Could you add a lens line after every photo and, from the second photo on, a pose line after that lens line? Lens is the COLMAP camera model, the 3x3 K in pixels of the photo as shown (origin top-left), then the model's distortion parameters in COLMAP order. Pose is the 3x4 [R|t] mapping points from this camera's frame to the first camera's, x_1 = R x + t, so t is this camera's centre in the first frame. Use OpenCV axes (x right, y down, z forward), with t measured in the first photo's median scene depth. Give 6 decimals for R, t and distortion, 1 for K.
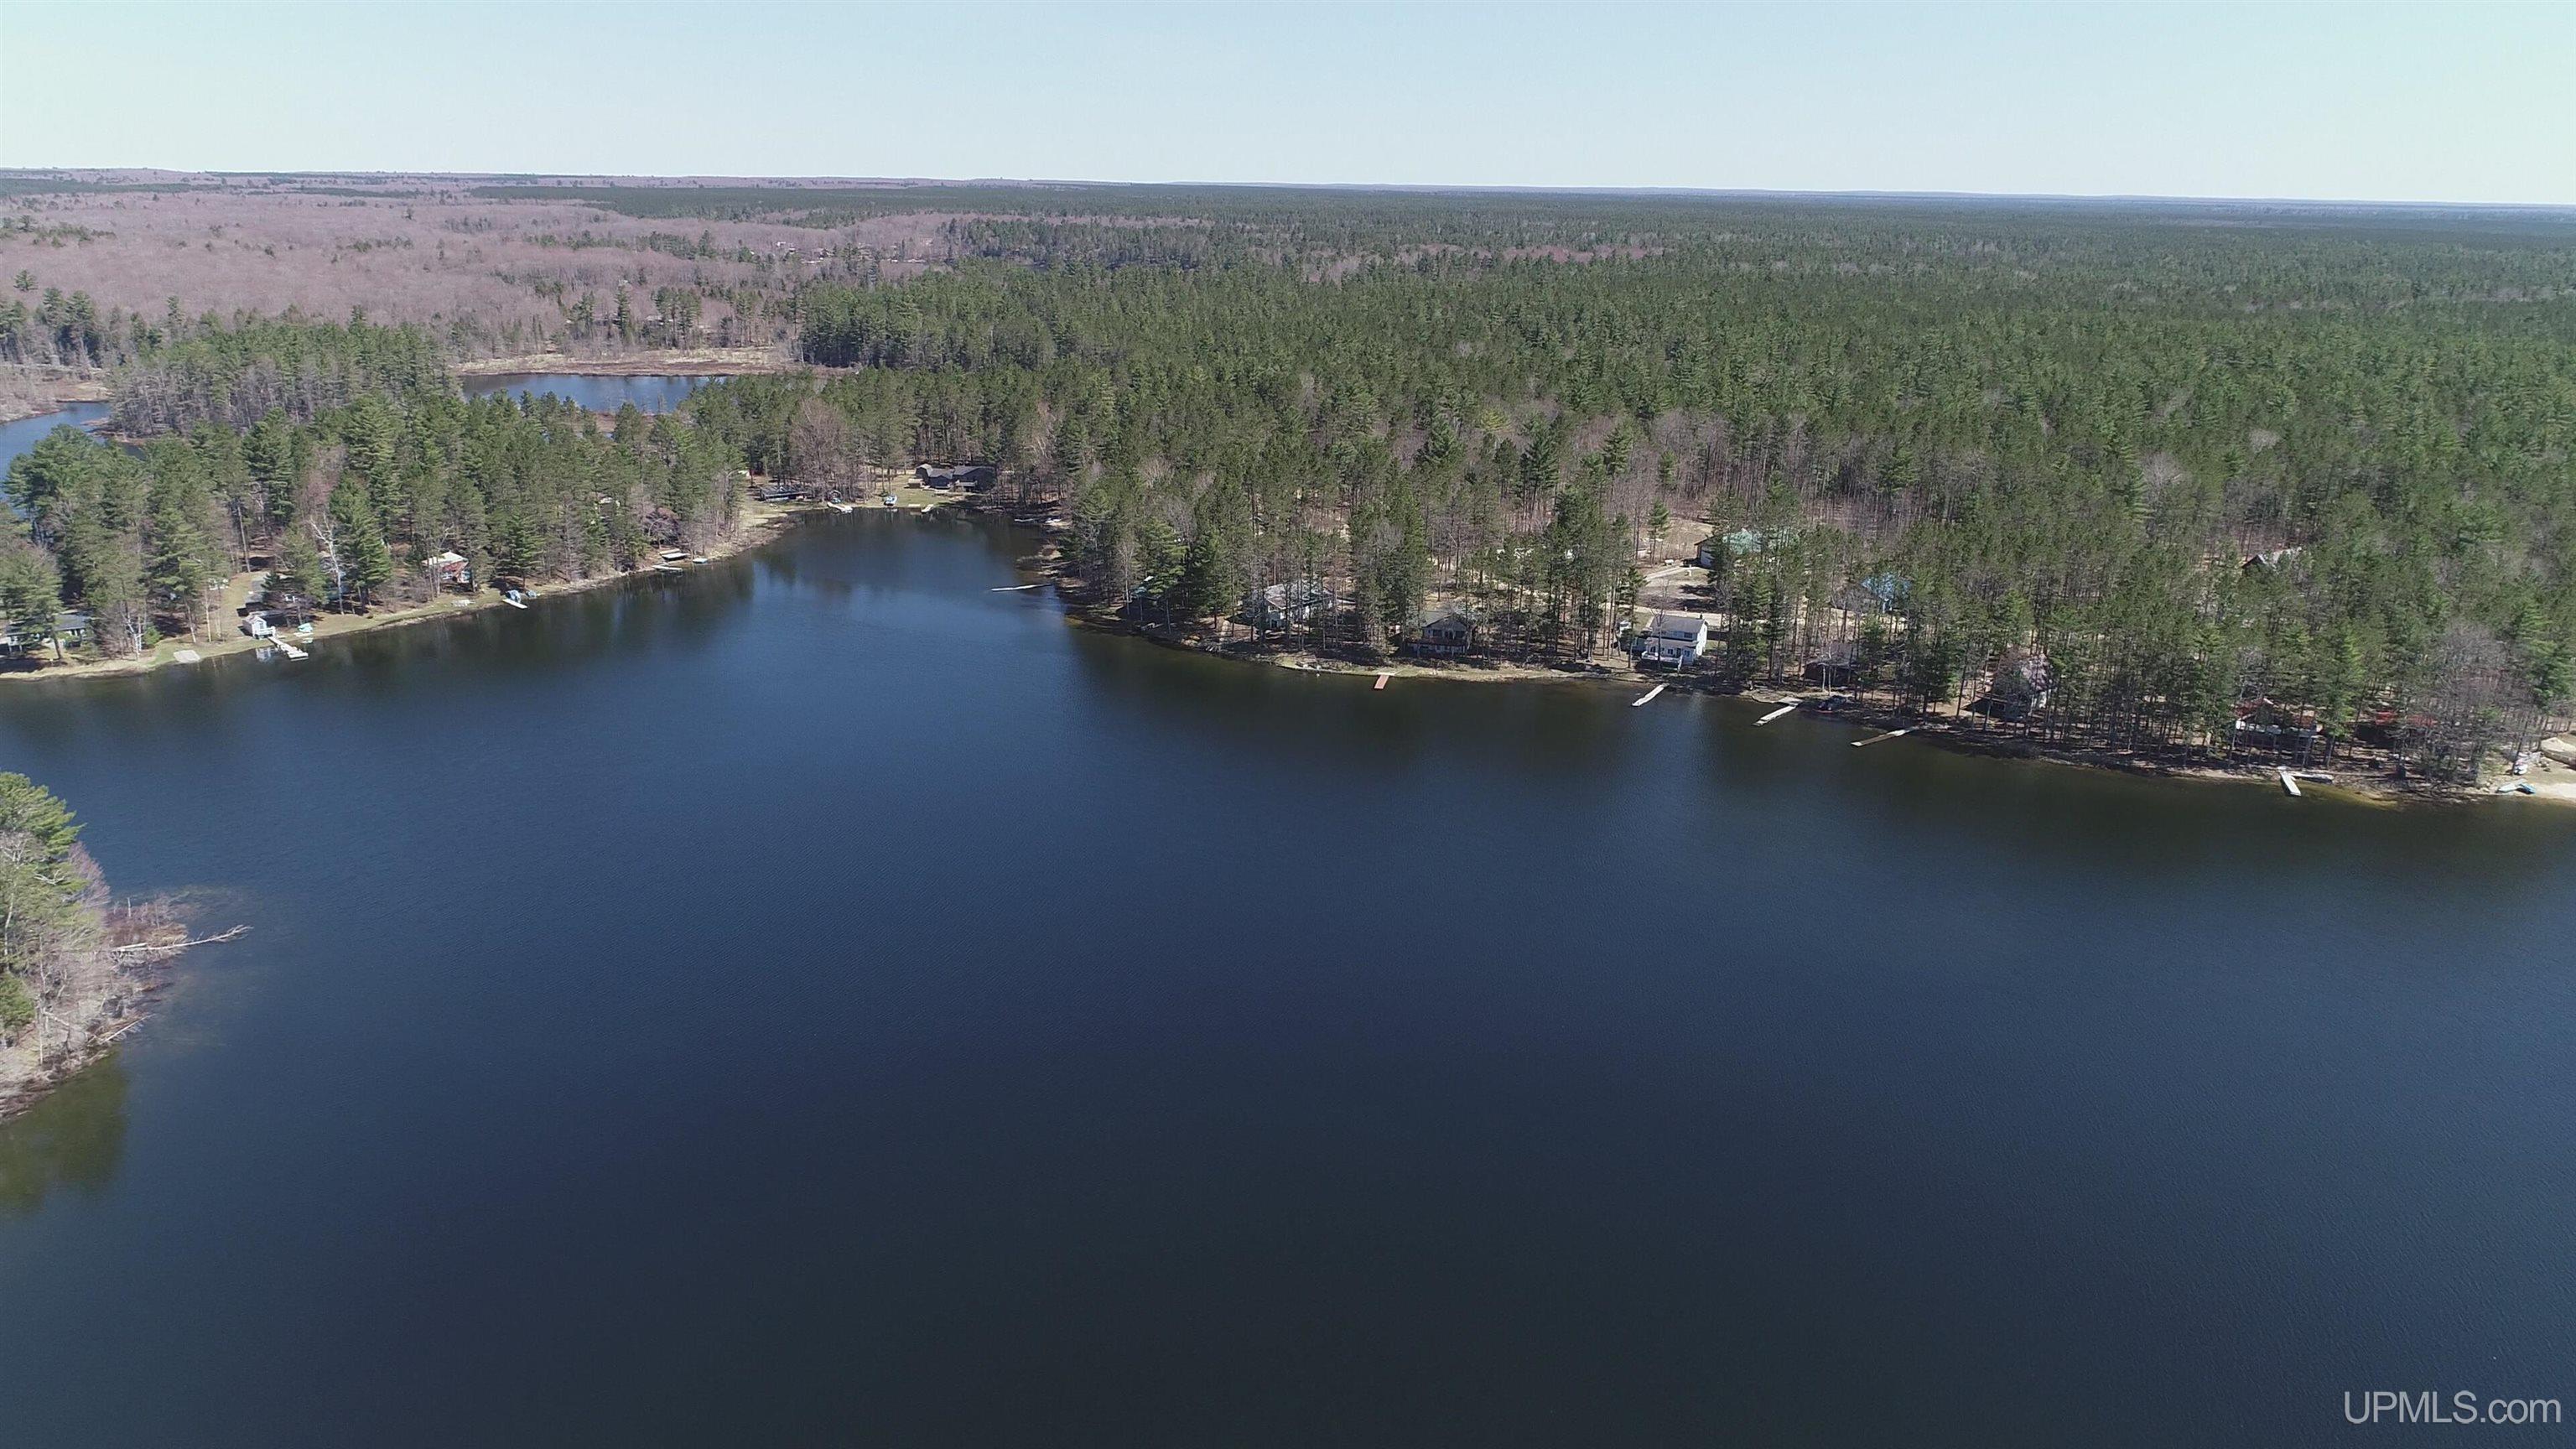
lens RADIAL K [[1804.4, 0, 1288.0], [0, 1804.4, 724.5], [0, 0, 1]] dist [-0.000158, 0.001647]
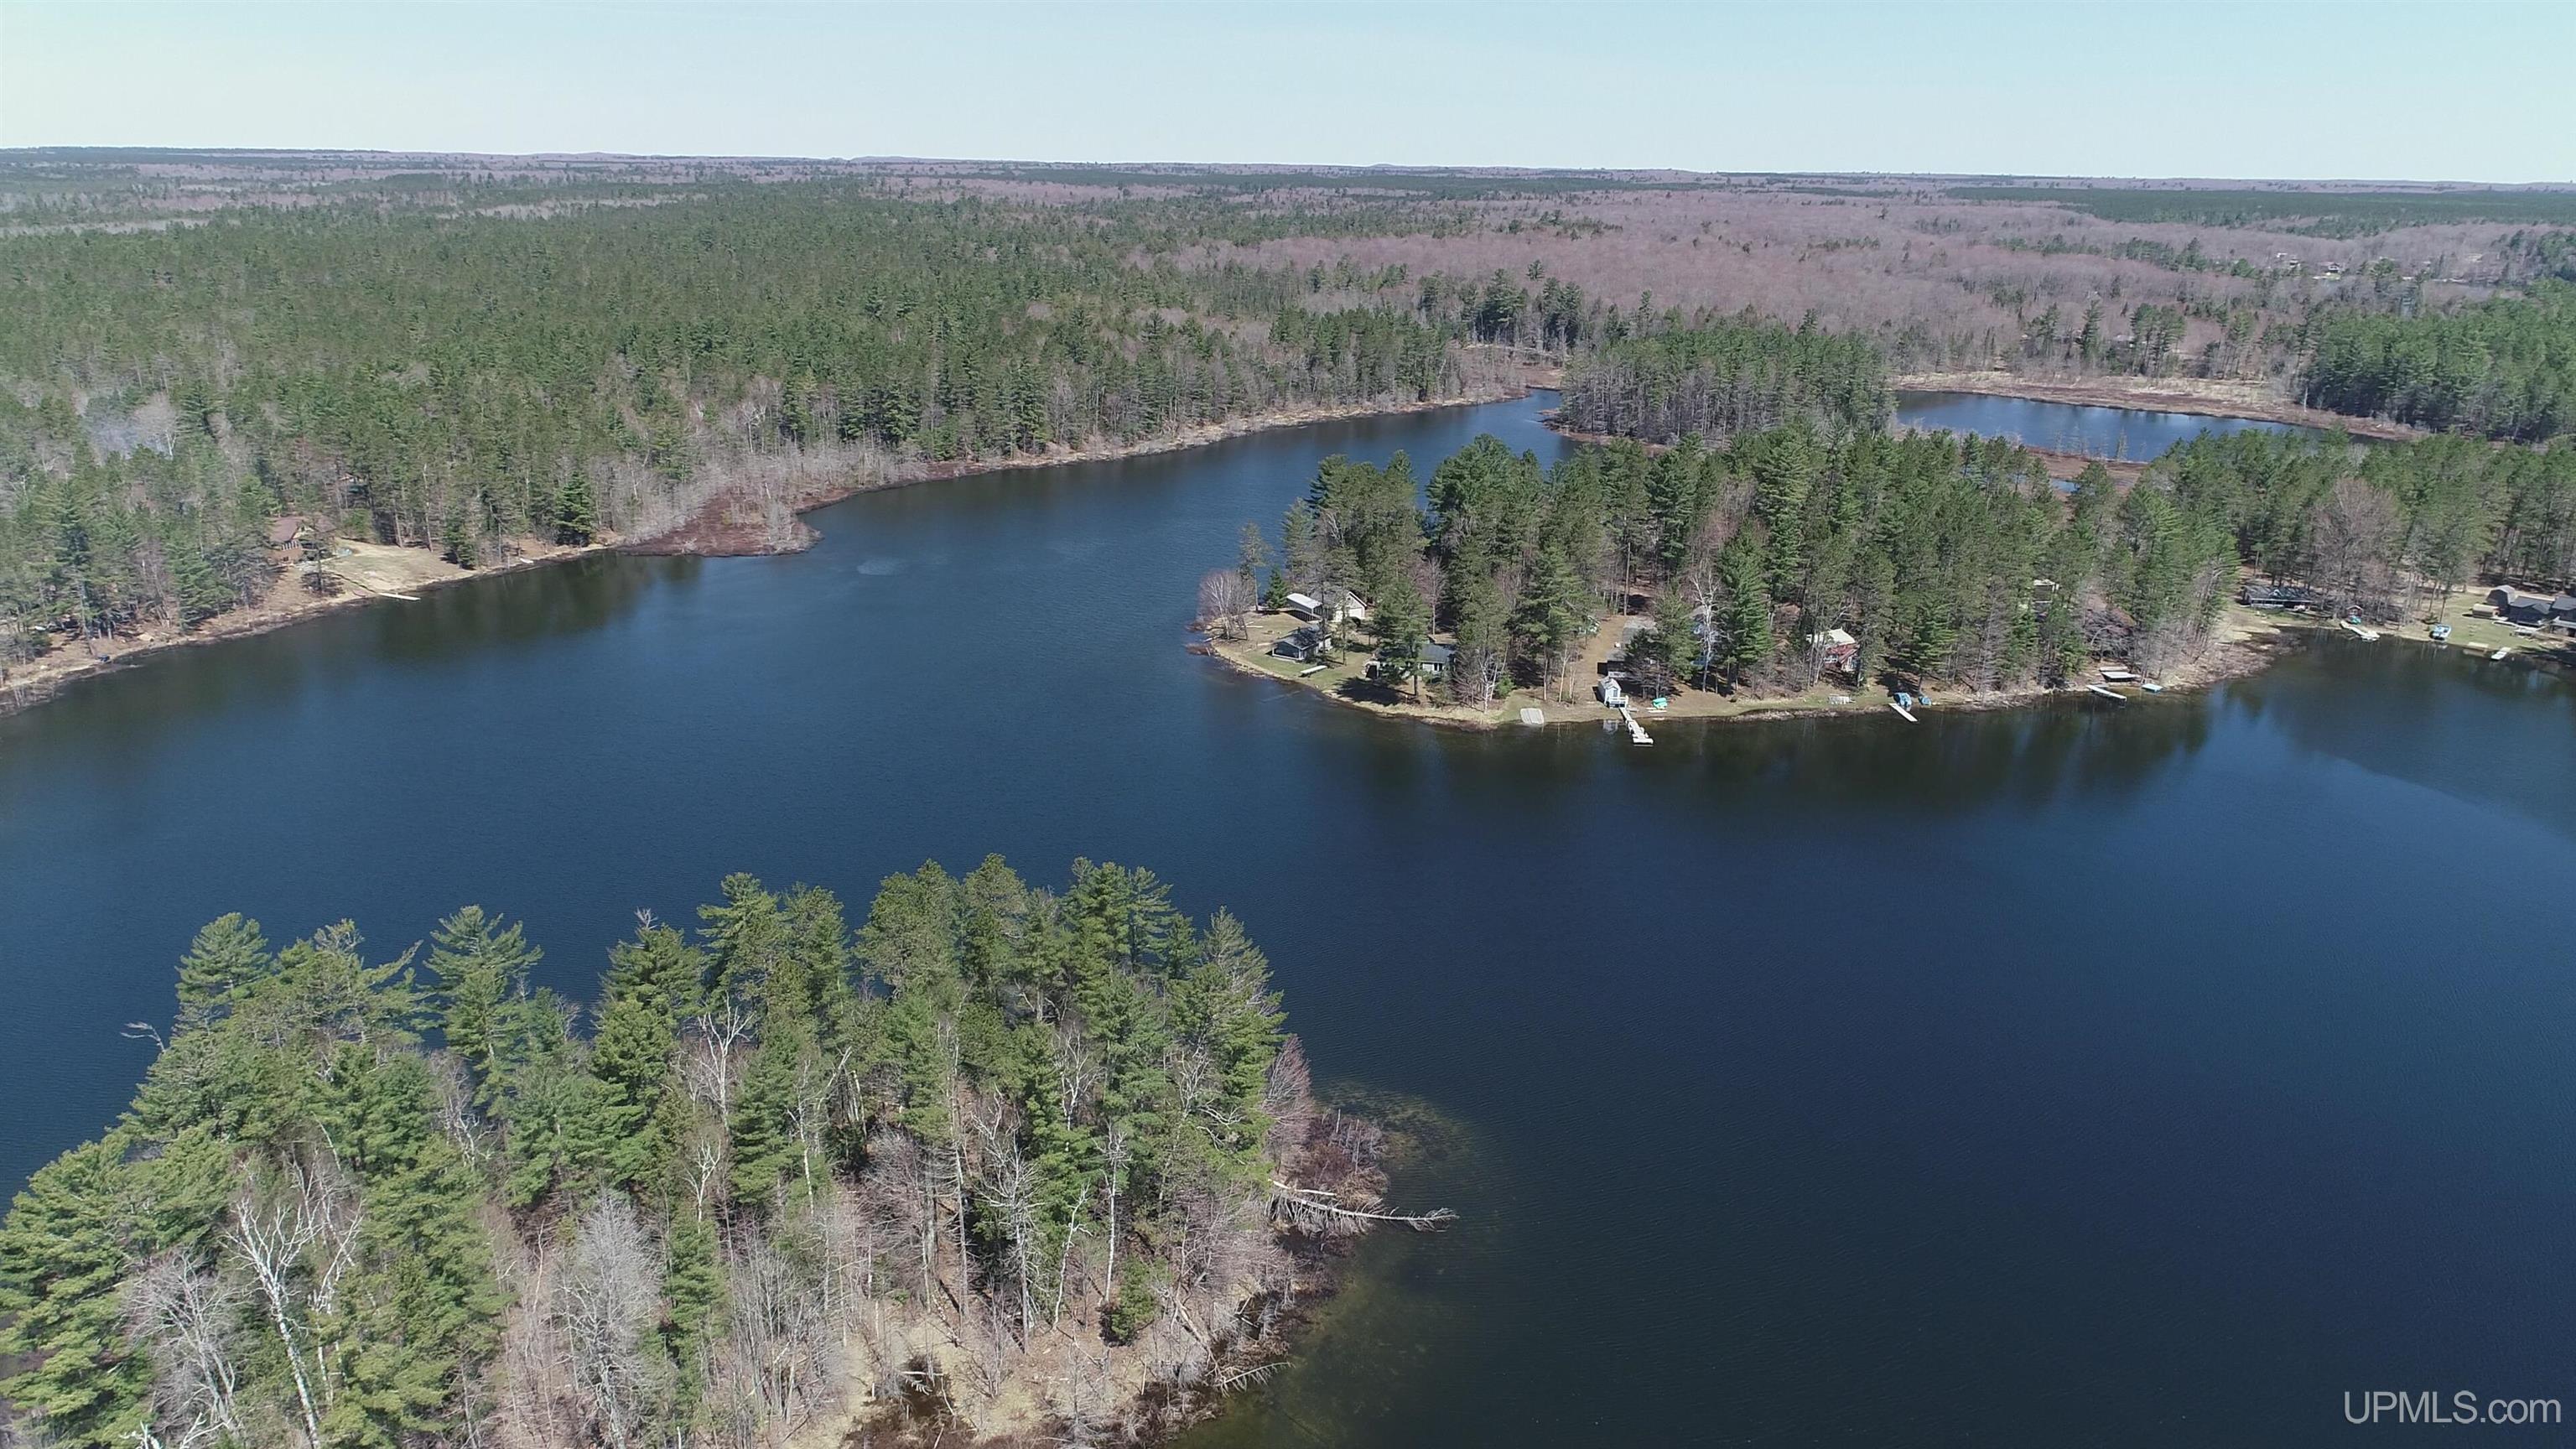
lens RADIAL K [[1804.4, 0, 1288.0], [0, 1804.4, 724.5], [0, 0, 1]] dist [-0.000158, 0.001647]
pose [[0.734900, 0.200168, -0.647961, -0.053525], [-0.200682, 0.976846, 0.074160, -0.031140], [0.647803, 0.075534, 0.758054, 0.107509]]
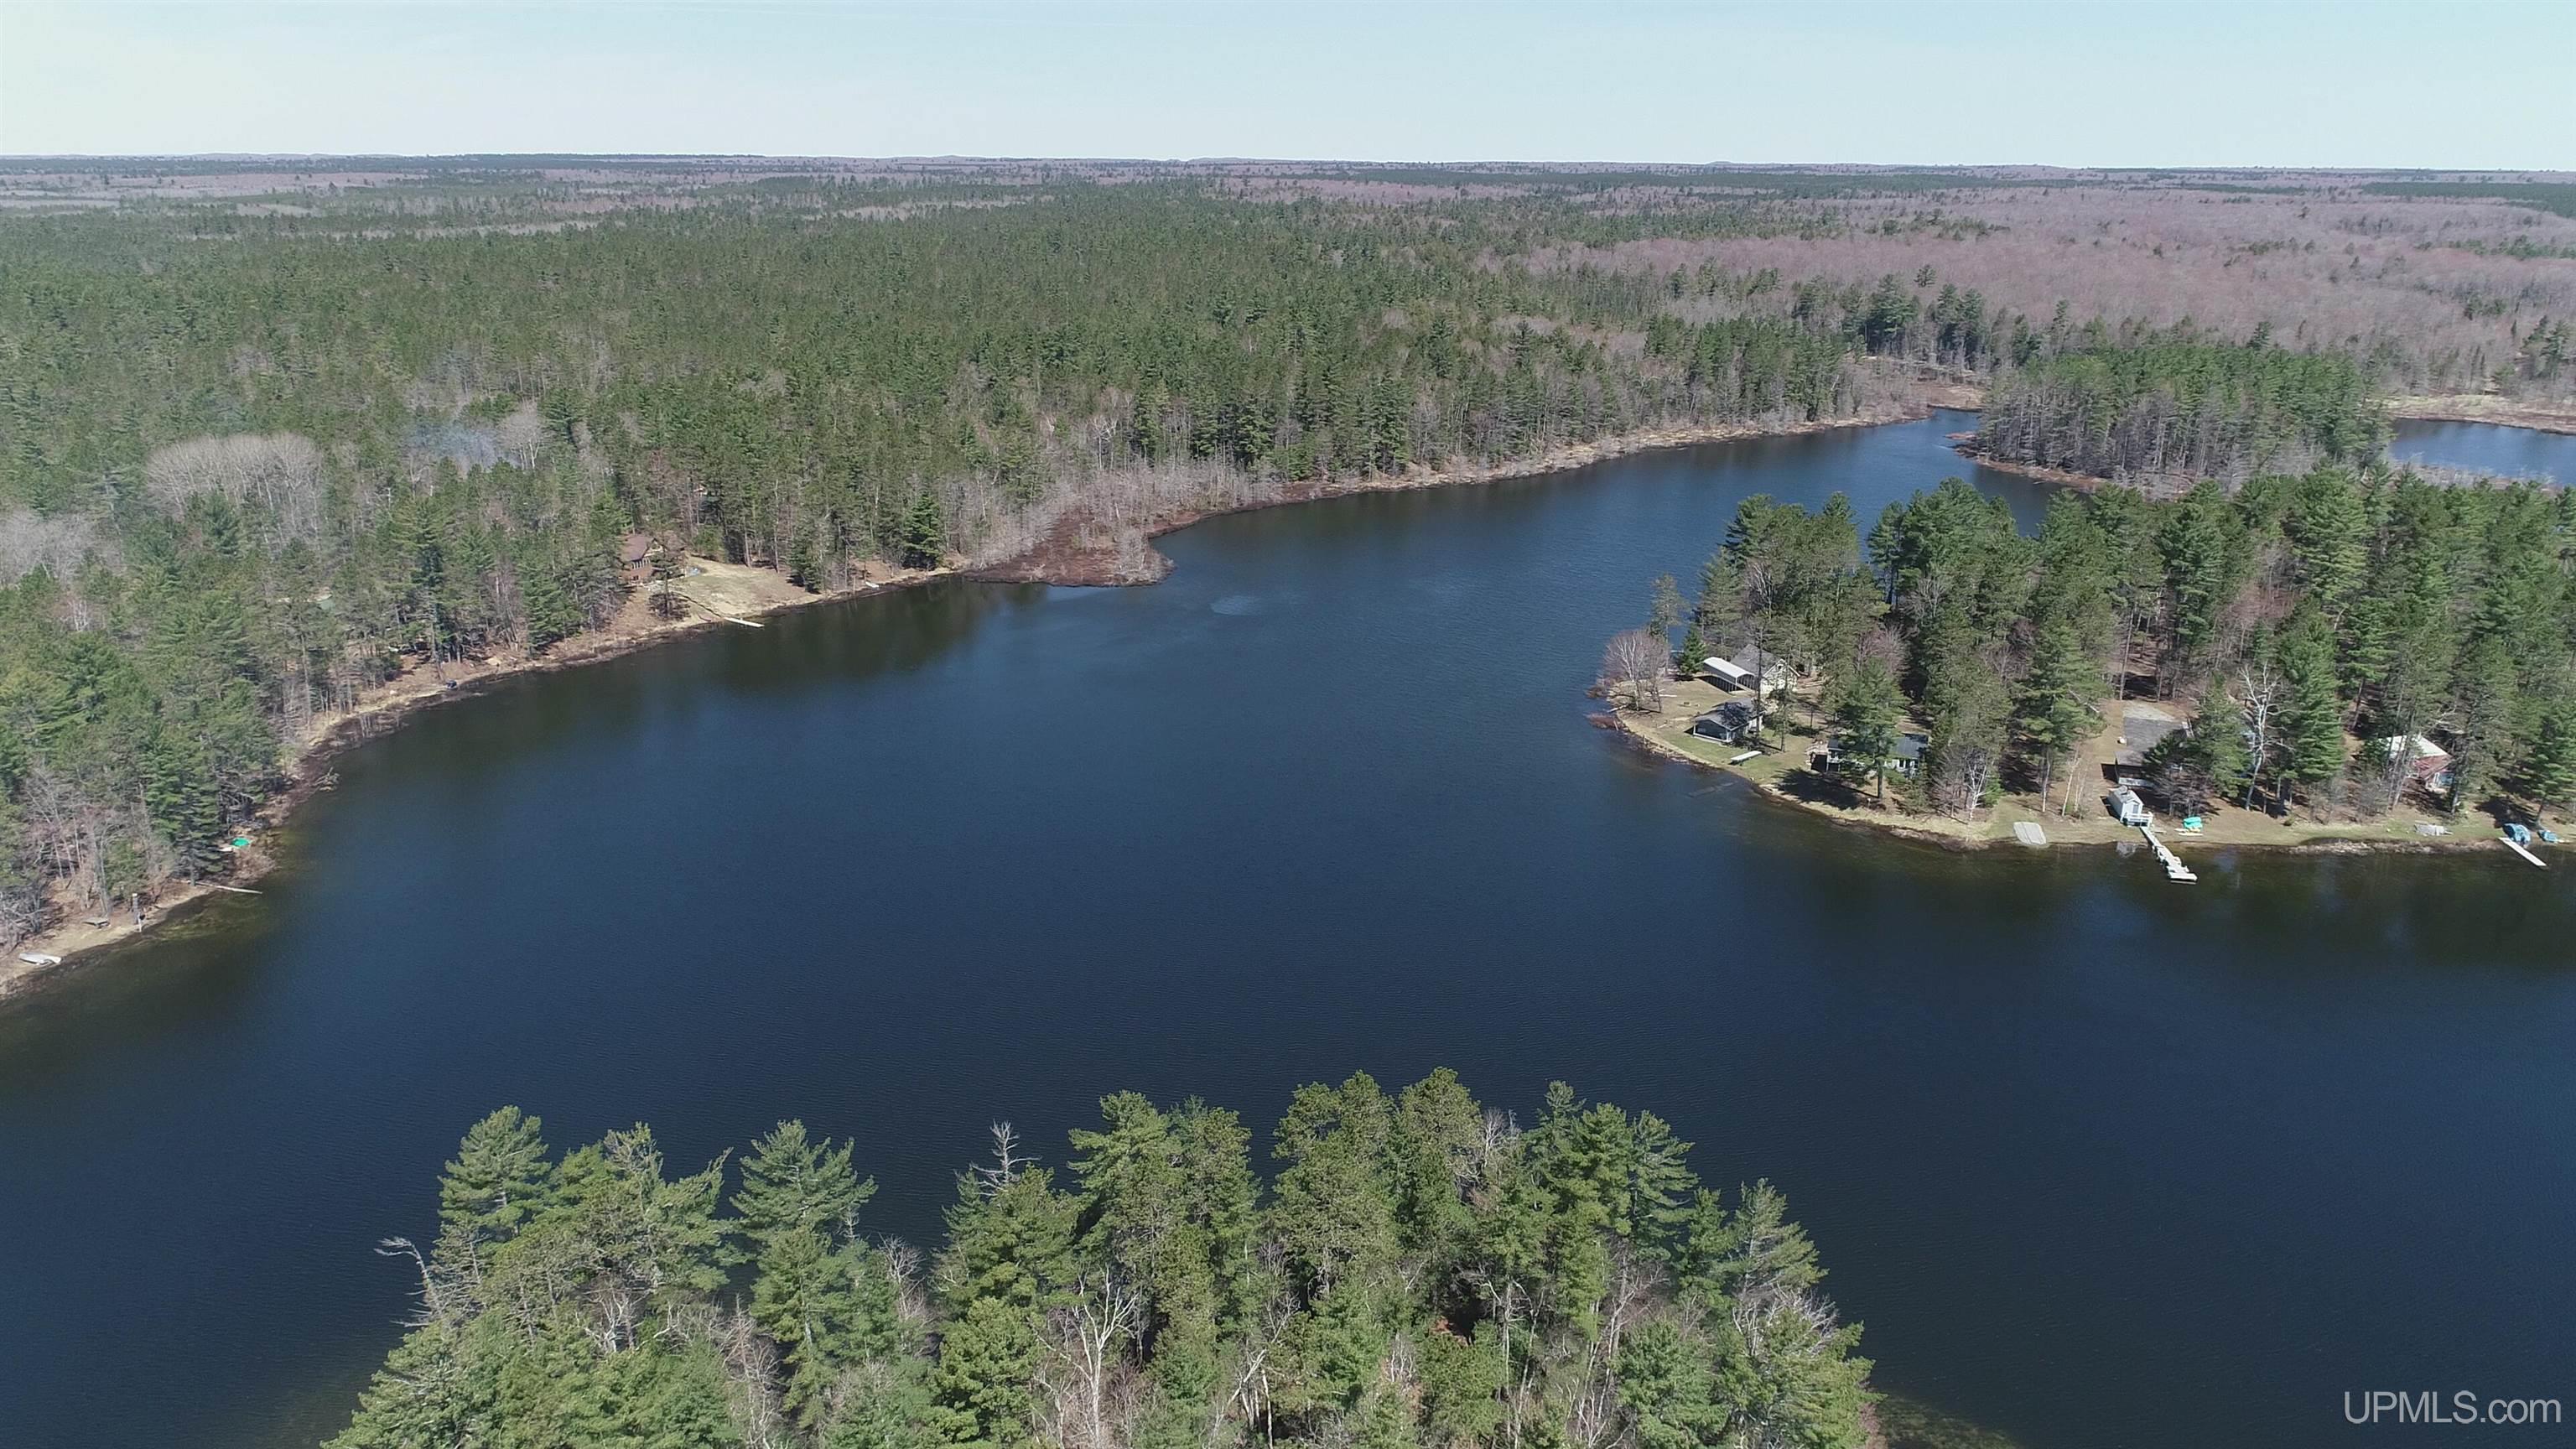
lens RADIAL K [[1804.4, 0, 1288.0], [0, 1804.4, 724.5], [0, 0, 1]] dist [-0.000158, 0.001647]
pose [[0.606980, 0.230889, -0.760438, -0.105509], [-0.229400, 0.967038, 0.110512, -0.037809], [0.760889, 0.107366, 0.639938, 0.129774]]
